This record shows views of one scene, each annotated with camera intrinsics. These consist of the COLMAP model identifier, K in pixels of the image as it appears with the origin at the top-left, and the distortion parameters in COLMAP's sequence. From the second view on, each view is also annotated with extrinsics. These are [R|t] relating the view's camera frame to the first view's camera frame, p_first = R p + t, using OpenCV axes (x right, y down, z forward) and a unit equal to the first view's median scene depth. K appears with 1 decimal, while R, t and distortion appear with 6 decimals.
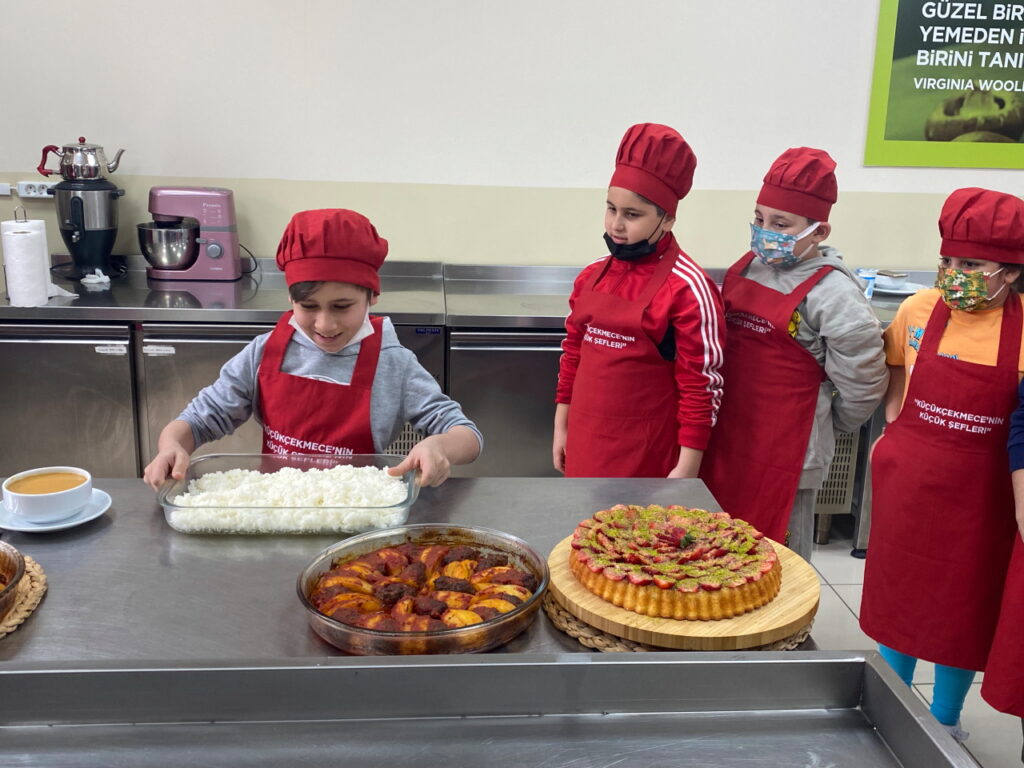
lens RADIAL K [[1019.8, 0, 513.1], [0, 1019.8, 383.6], [0, 0, 1]] dist [0.009807, 0.000000]
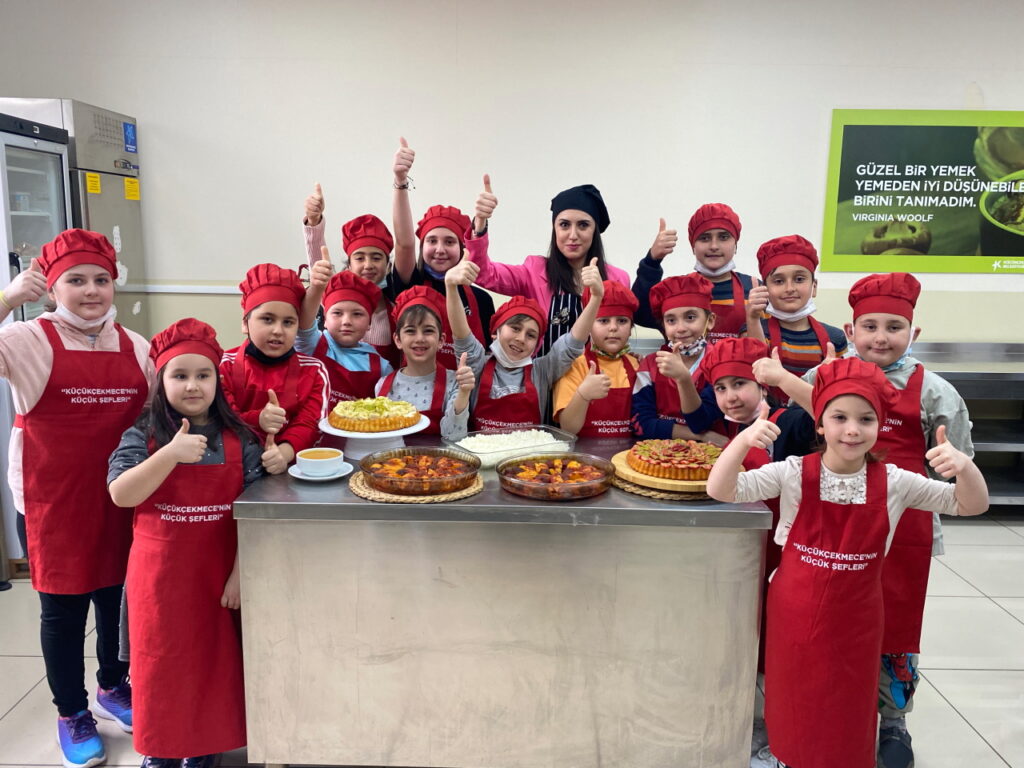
lens RADIAL K [[811.0, 0, 510.6], [0, 811.0, 383.1], [0, 0, 1]] dist [0.007450, 0.000731]
pose [[0.996869, -0.001897, -0.079047, -0.015903], [-0.005357, 0.995794, -0.091462, 0.061467], [0.078888, 0.091600, 0.992666, -0.205106]]
